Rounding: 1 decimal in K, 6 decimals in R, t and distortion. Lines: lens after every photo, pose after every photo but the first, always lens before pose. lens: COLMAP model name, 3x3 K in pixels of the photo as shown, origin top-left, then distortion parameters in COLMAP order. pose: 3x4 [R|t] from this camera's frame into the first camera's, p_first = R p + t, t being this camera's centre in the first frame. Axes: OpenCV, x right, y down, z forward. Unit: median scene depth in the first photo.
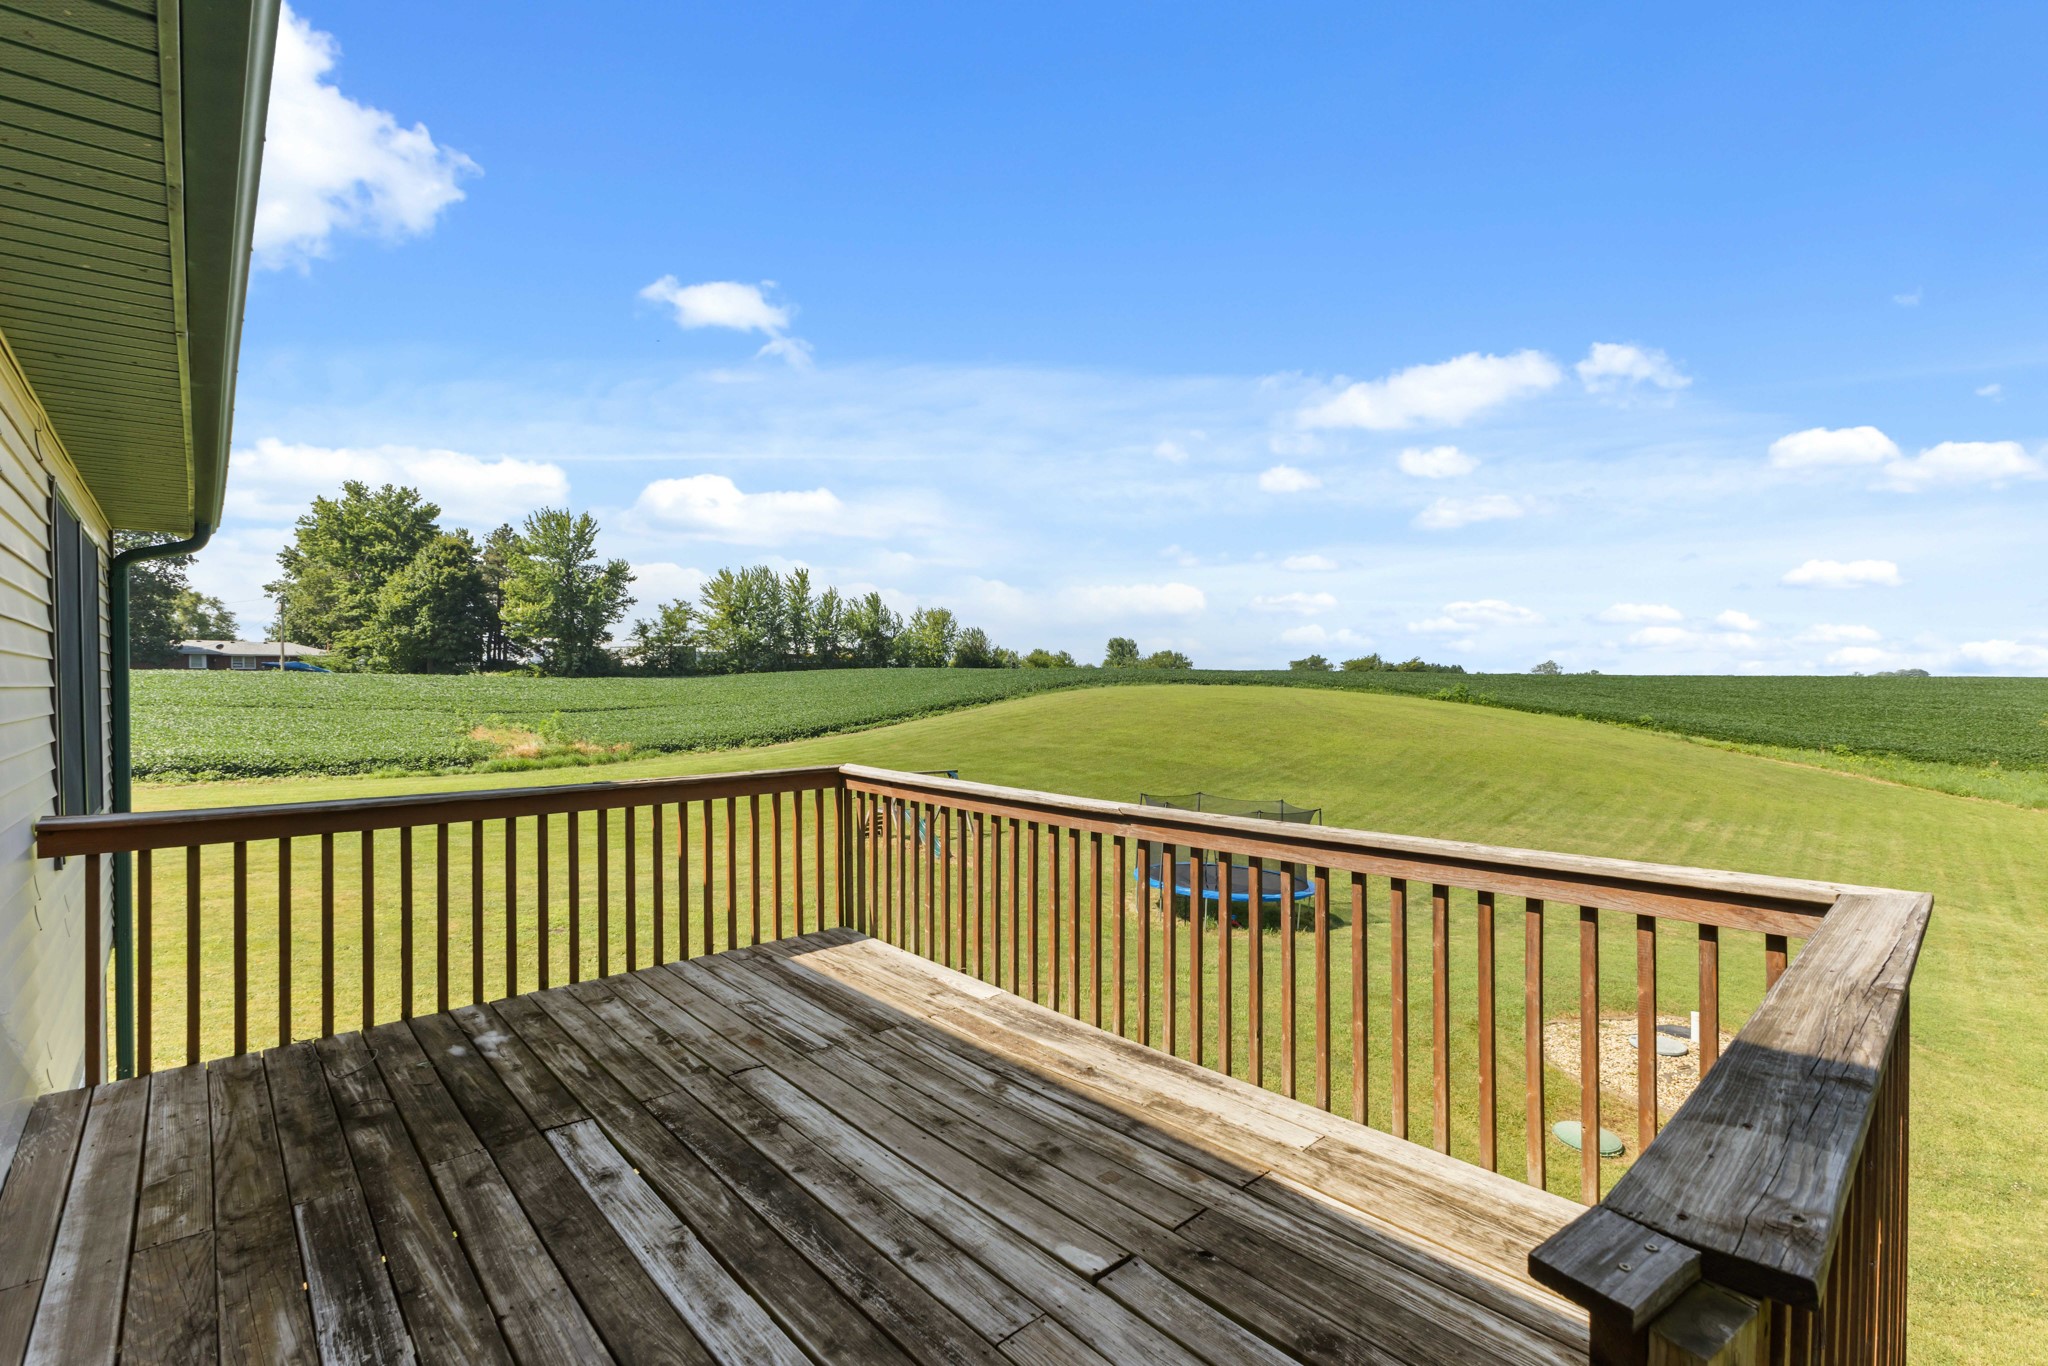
lens RADIAL K [[887.6, 0, 1029.8], [0, 887.6, 677.1], [0, 0, 1]] dist [0.007431, -0.000094]
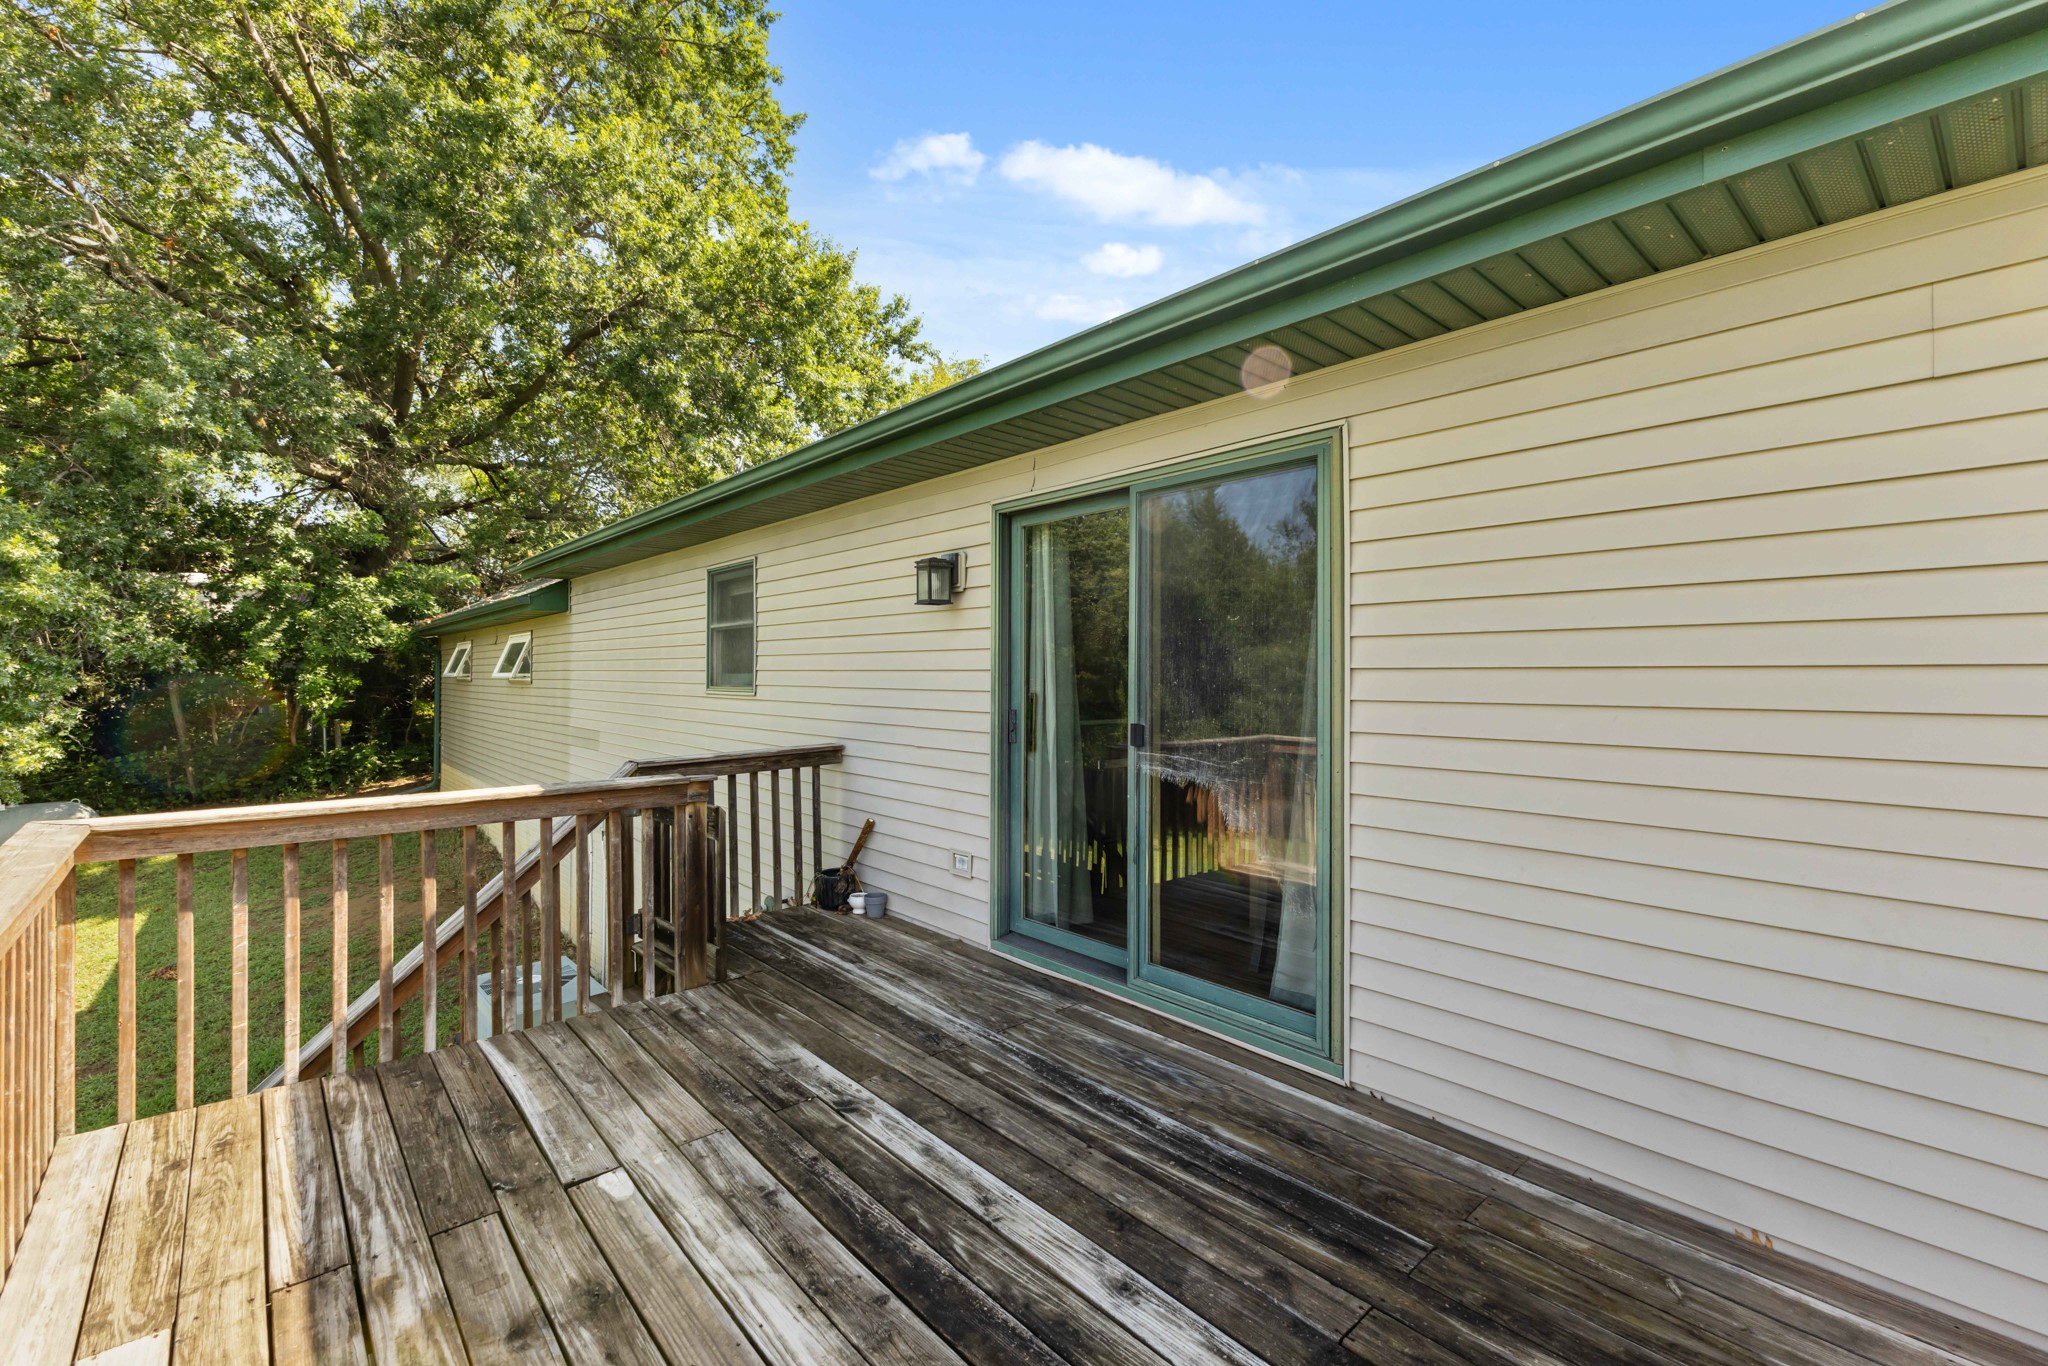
lens RADIAL K [[887.6, 0, 1029.8], [0, 887.6, 677.1], [0, 0, 1]] dist [0.007431, -0.000094]
pose [[-0.999735, 0.000971, 0.022999, -0.464366], [0.000825, 0.999980, -0.006330, 0.028053], [-0.023005, -0.006309, -0.999715, 2.023265]]
